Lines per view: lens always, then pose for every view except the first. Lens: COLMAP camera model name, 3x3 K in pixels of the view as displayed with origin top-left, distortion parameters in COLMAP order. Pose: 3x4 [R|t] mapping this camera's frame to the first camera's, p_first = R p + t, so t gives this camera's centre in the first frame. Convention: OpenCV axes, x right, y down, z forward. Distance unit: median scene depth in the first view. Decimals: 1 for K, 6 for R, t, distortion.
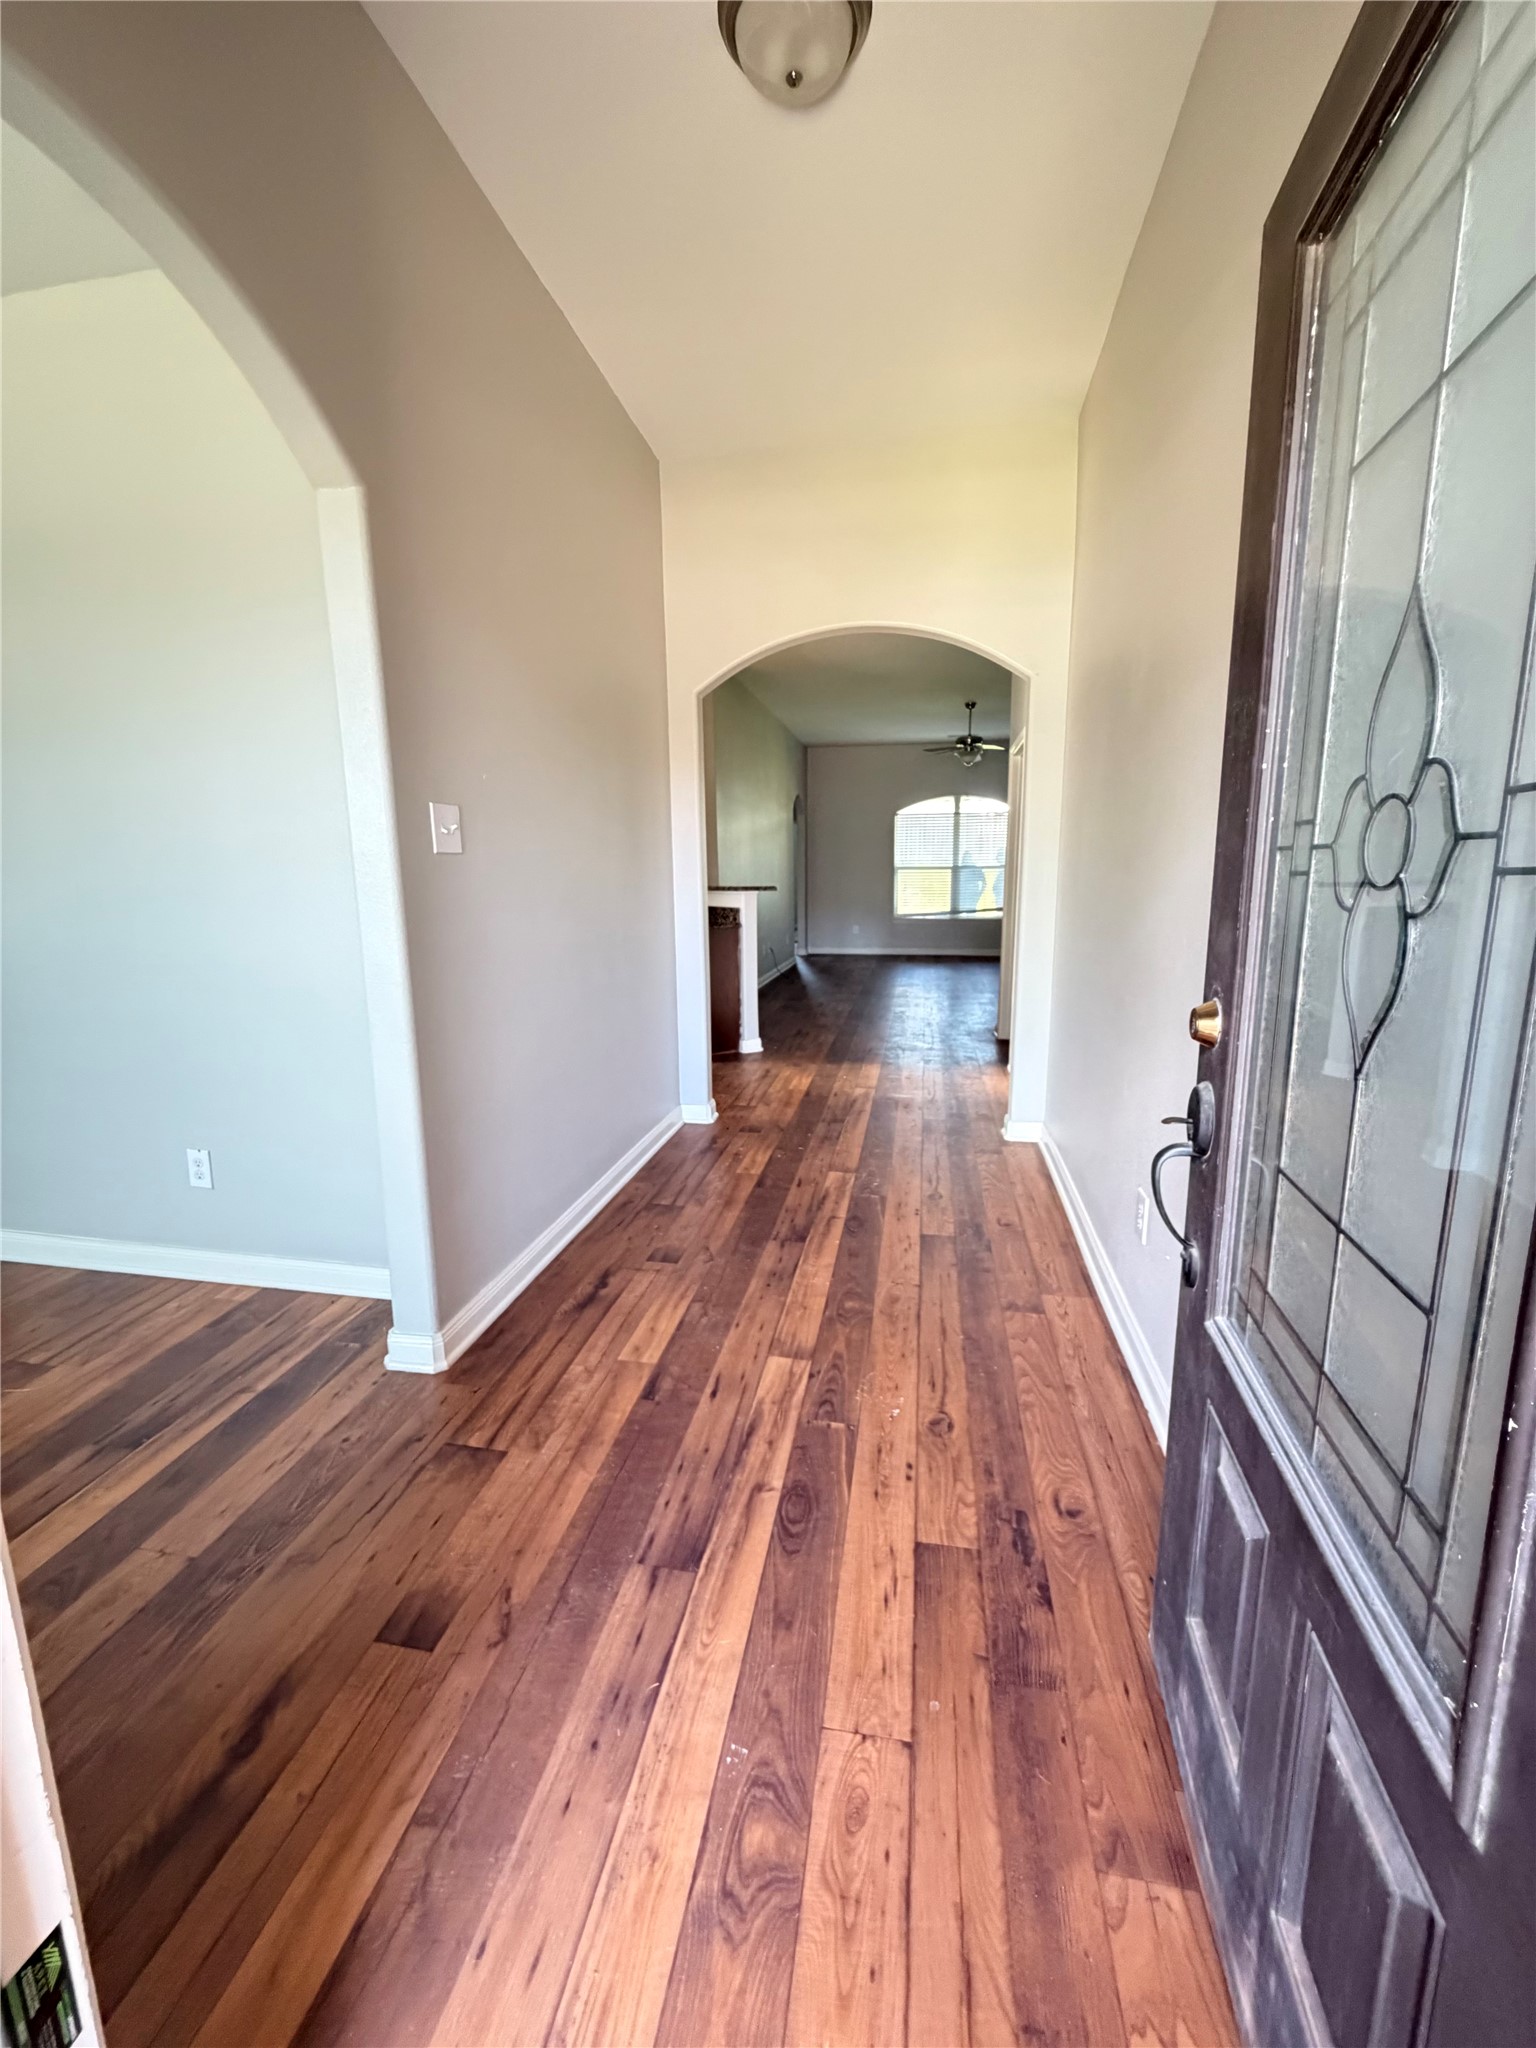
lens RADIAL K [[811.4, 0, 773.7], [0, 811.4, 1009.9], [0, 0, 1]] dist [-0.003572, 0.000904]
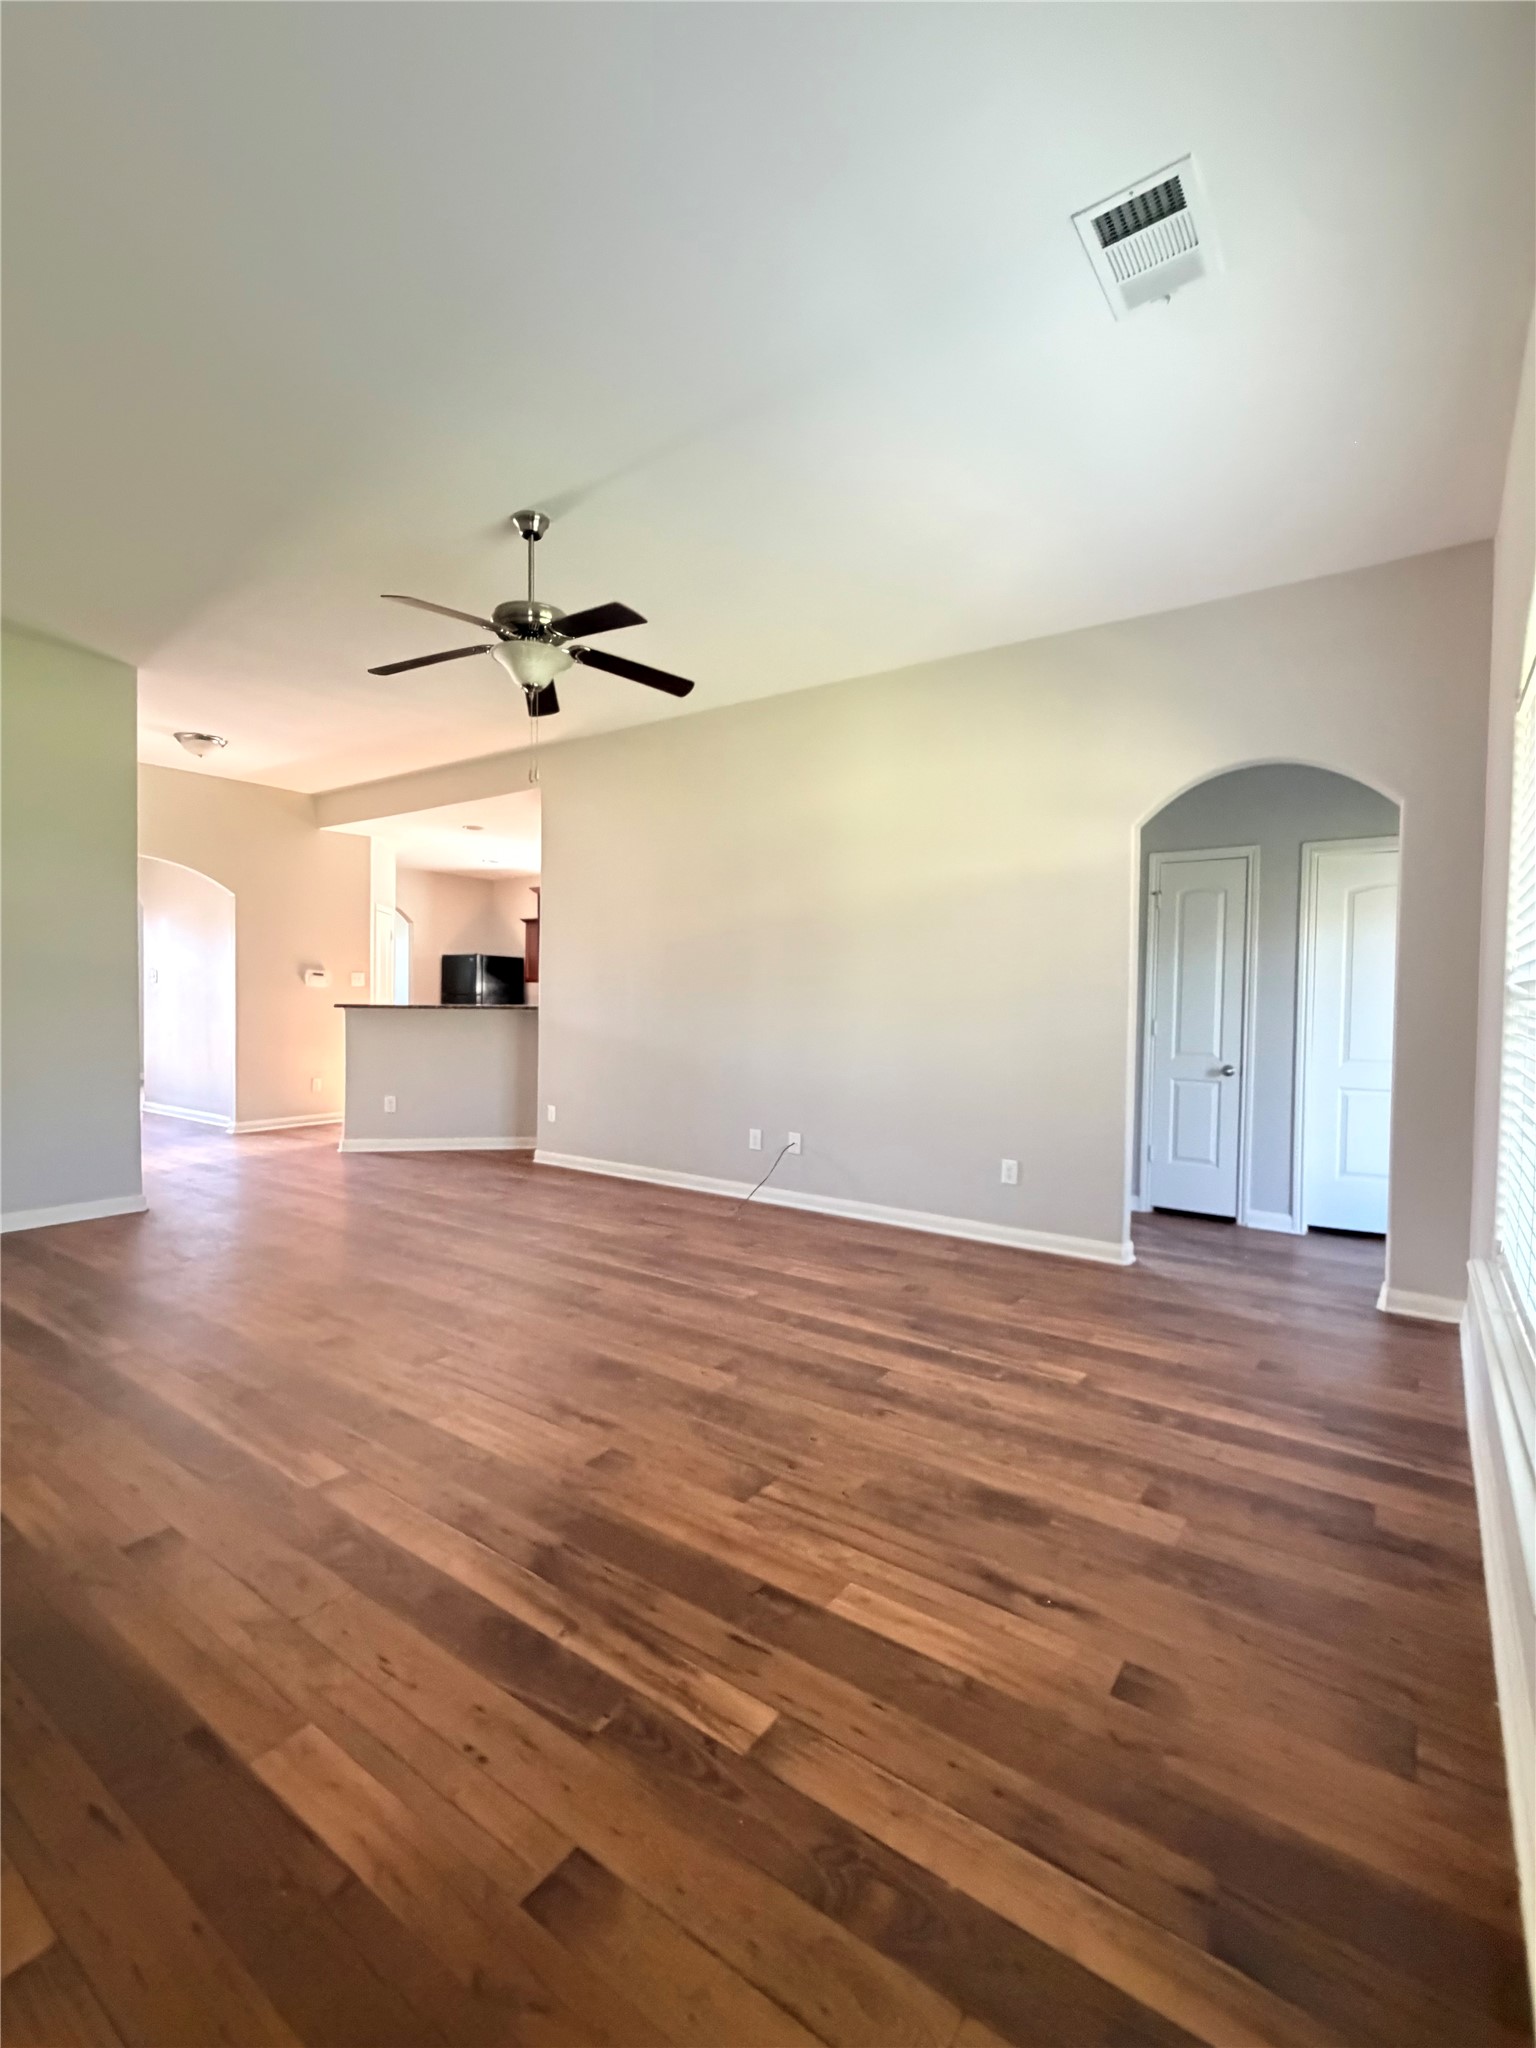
lens RADIAL K [[925.1, 0, 771.1], [0, 925.1, 1014.0], [0, 0, 1]] dist [0.019920, 0.000654]
pose [[-0.414192, 0.016258, -0.910044, 0.885953], [-0.169241, 0.981029, 0.094553, -0.157046], [0.894317, 0.193180, -0.403583, 0.886521]]
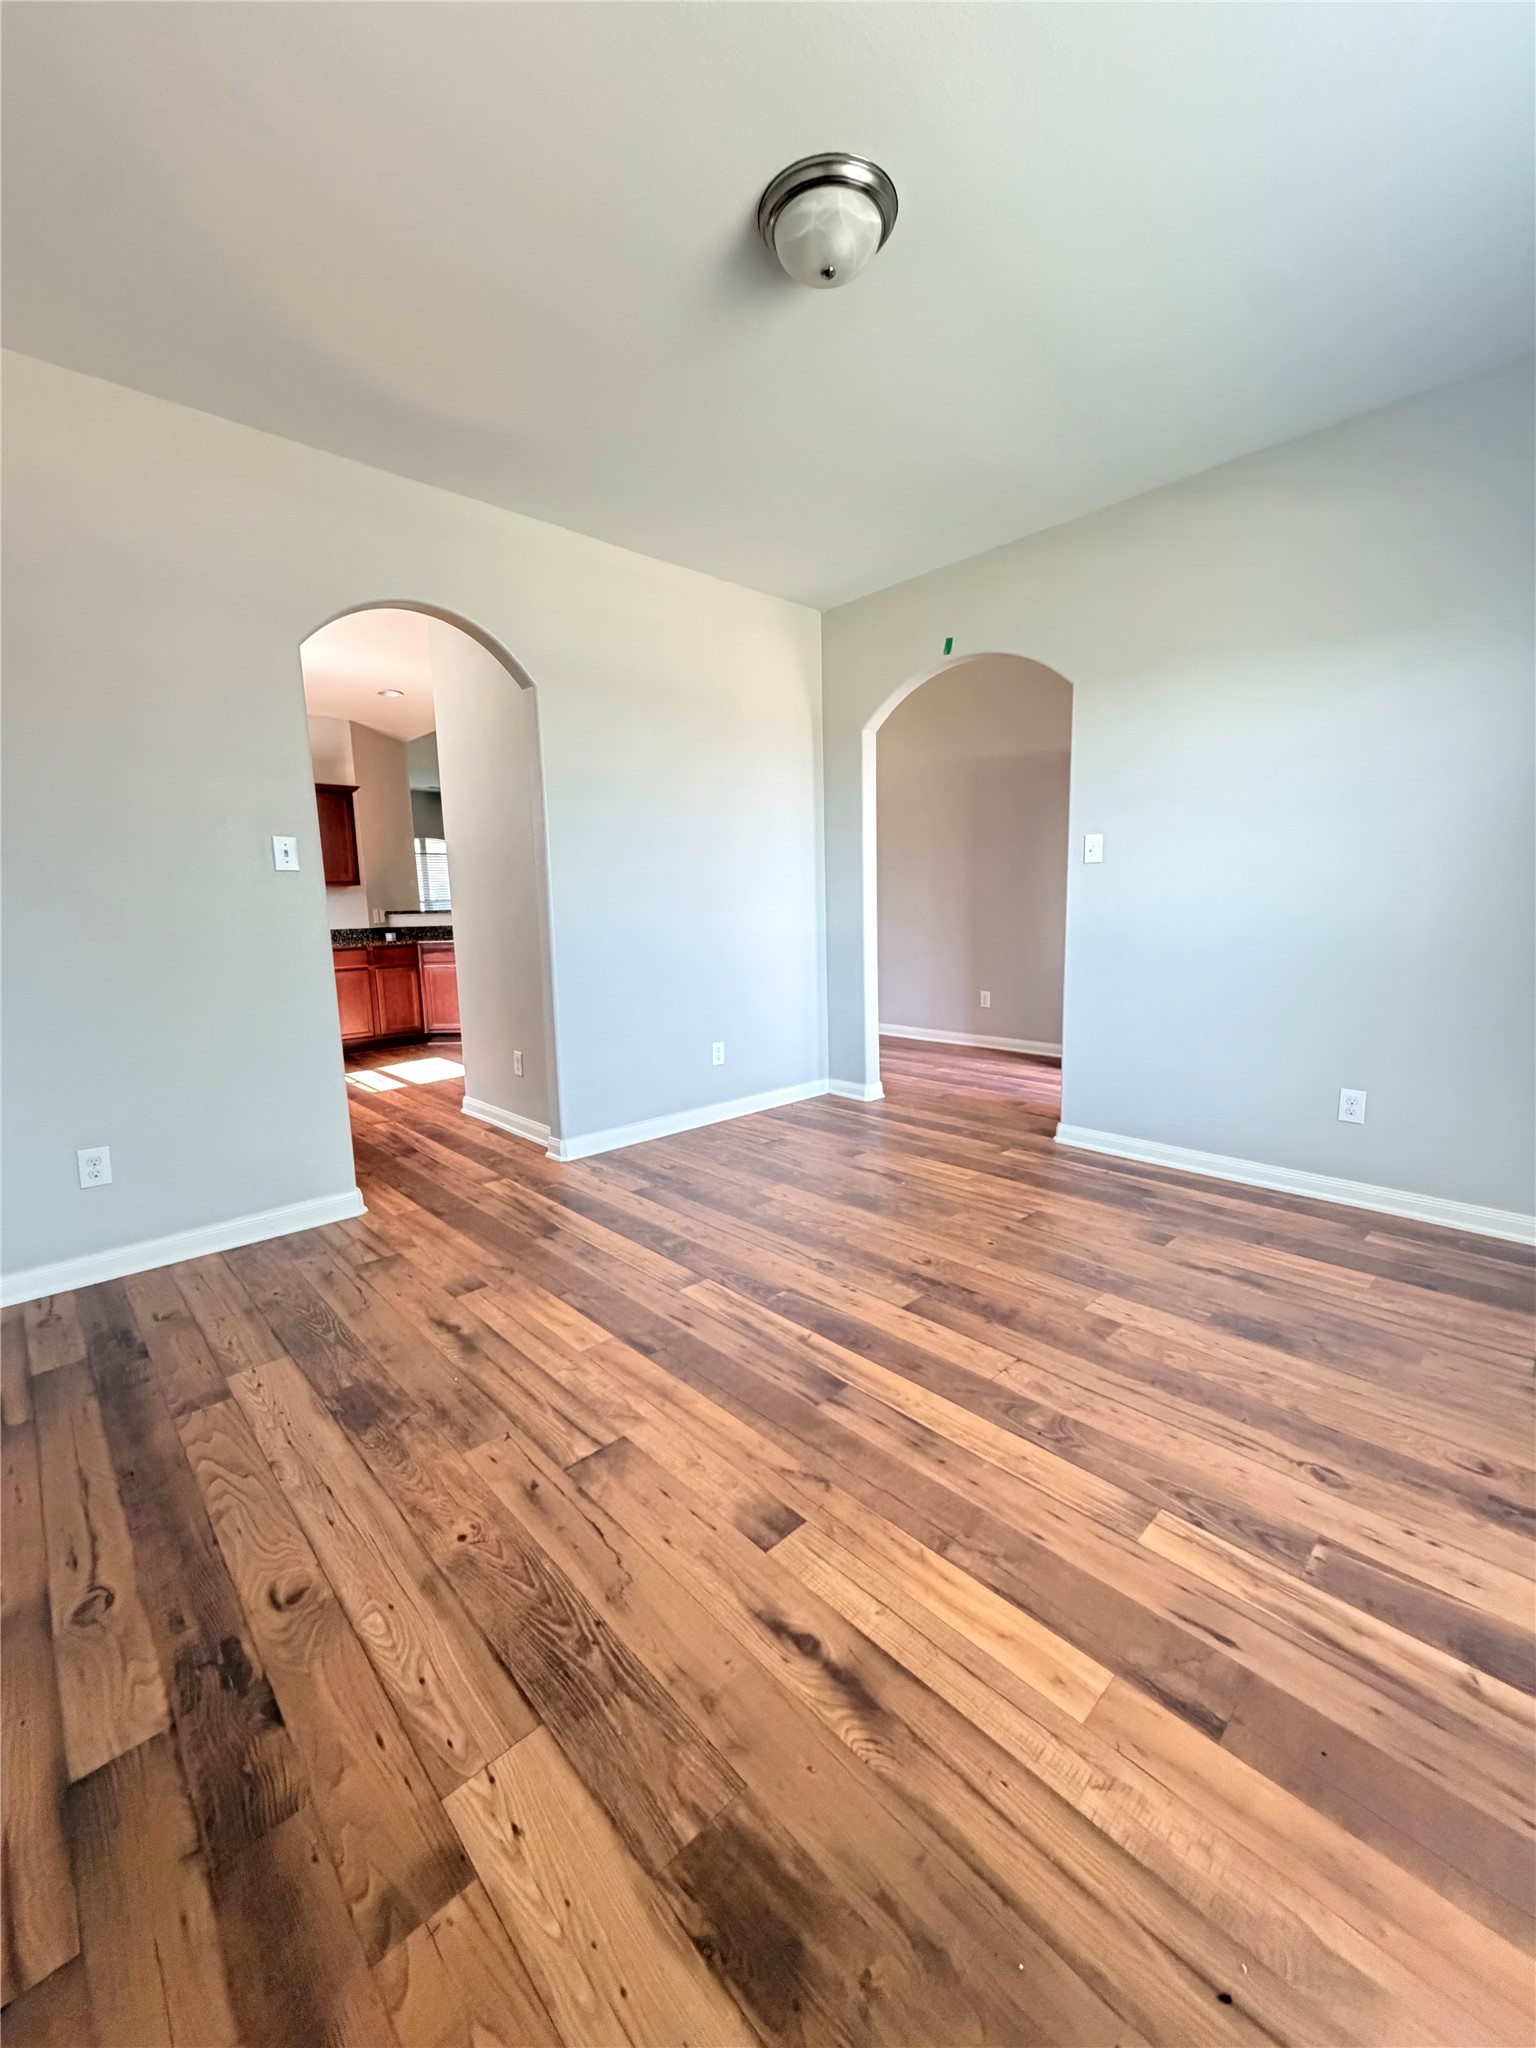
lens RADIAL K [[811.4, 0, 760.7], [0, 811.4, 1025.7], [0, 0, 1]] dist [-0.003572, 0.000904]
pose [[0.592543, -0.132744, 0.794526, -1.238547], [0.154898, 0.986698, 0.049331, 0.025860], [-0.790505, 0.093840, 0.605223, 0.270894]]
